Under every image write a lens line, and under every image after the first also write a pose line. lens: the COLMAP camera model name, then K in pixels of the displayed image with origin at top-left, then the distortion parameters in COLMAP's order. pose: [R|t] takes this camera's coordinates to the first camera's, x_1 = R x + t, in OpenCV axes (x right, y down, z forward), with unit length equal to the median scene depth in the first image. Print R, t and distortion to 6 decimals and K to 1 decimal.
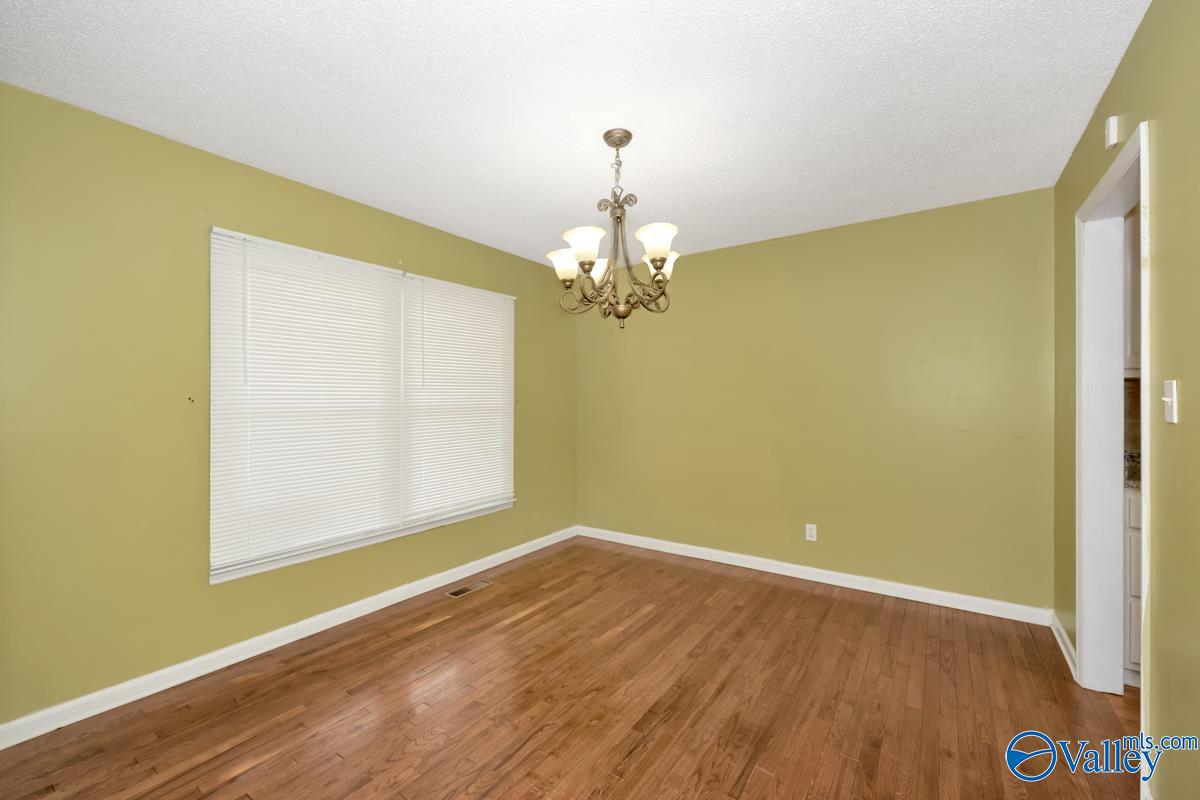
lens RADIAL K [[495.0, 0, 613.4], [0, 495.0, 397.4], [0, 0, 1]] dist [-0.000607, -0.000111]
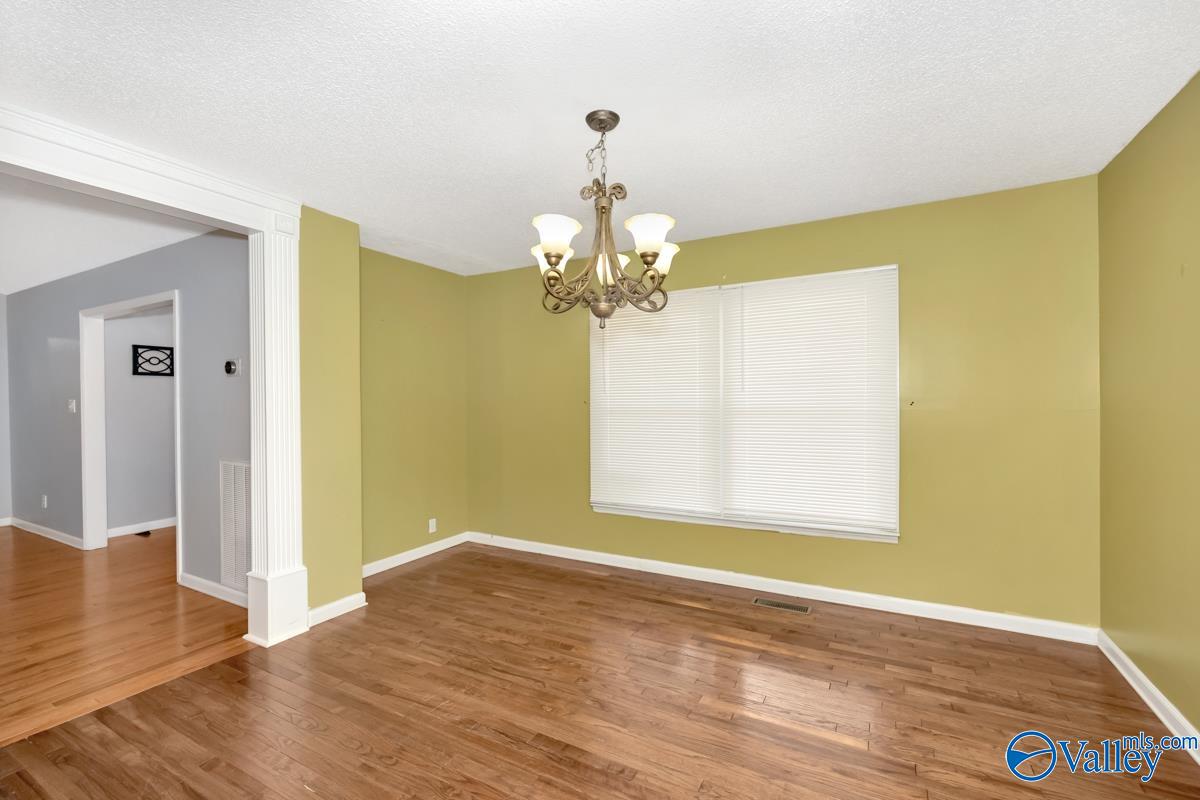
lens RADIAL K [[495.0, 0, 613.4], [0, 495.0, 397.4], [0, 0, 1]] dist [-0.000607, -0.000111]
pose [[0.121260, -0.002483, -0.992618, 0.866892], [0.012522, 0.999921, -0.000971, -0.010299], [0.992542, -0.012312, 0.121282, 0.850470]]
